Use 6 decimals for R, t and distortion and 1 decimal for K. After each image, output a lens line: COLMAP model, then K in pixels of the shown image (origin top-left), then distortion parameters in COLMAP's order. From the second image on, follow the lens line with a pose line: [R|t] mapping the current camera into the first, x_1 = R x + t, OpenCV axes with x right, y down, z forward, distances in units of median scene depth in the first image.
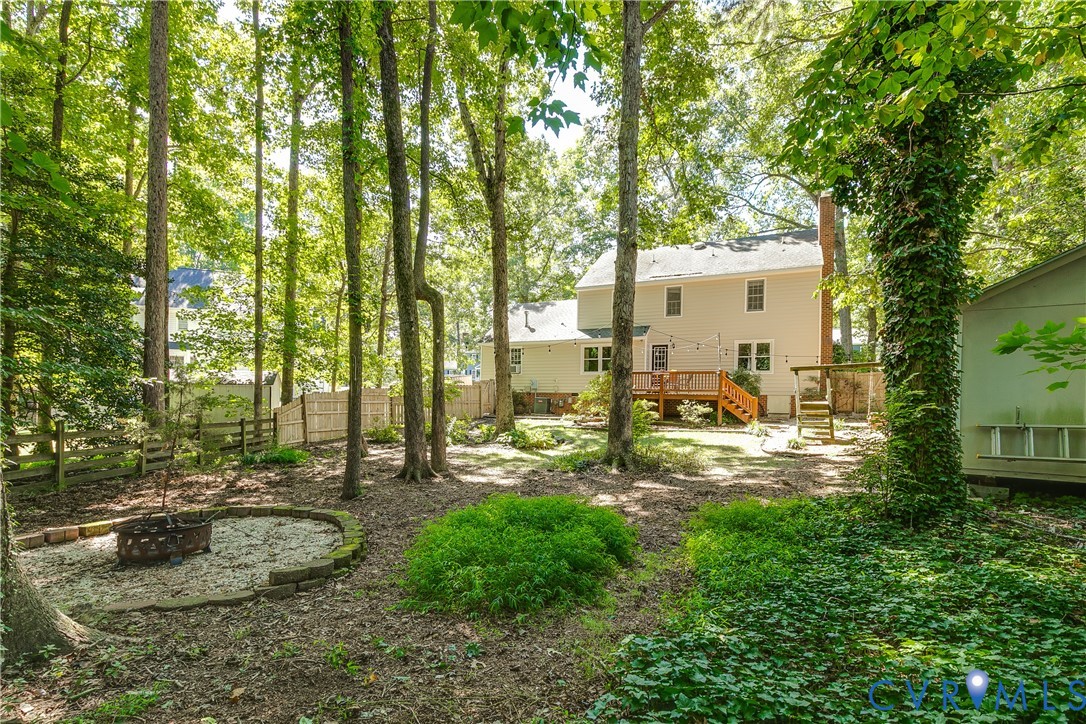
lens RADIAL K [[494.3, 0, 539.2], [0, 494.3, 403.3], [0, 0, 1]] dist [0.003453, -0.002416]
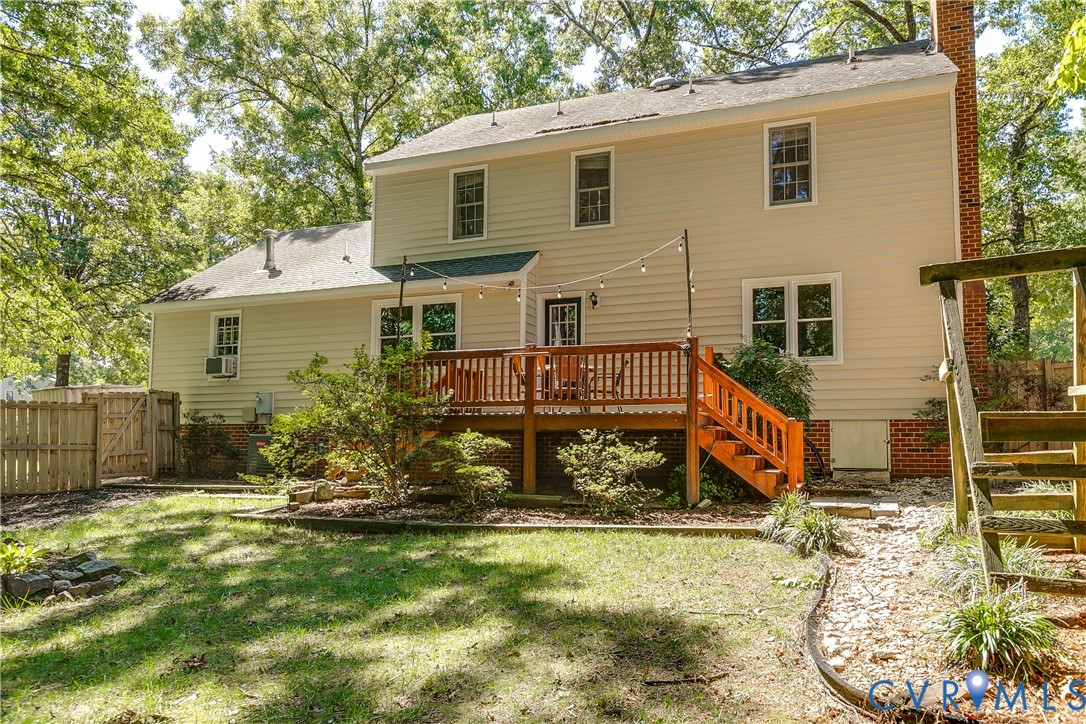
lens RADIAL K [[773.2, 0, 540.4], [0, 773.2, 395.0], [0, 0, 1]] dist [-0.008657, -0.001047]
pose [[0.997260, -0.001045, 0.073975, 0.220101], [0.007261, 0.996456, -0.083806, 0.012631], [-0.073625, 0.084113, 0.993732, 0.478666]]
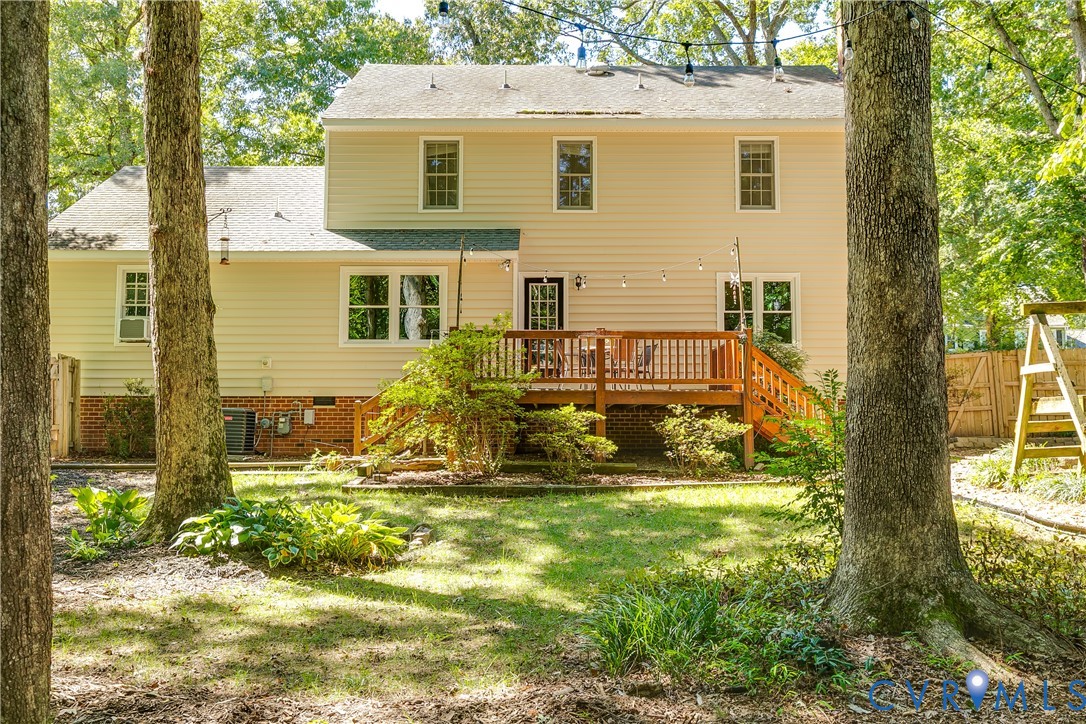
lens RADIAL K [[944.6, 0, 542.0], [0, 944.6, 361.4], [0, 0, 1]] dist [-0.010646, -0.001157]
pose [[0.902795, 0.022350, 0.429491, -0.107509], [0.015148, 0.996377, -0.083692, 0.018761], [-0.429805, 0.082063, 0.899185, 0.374524]]
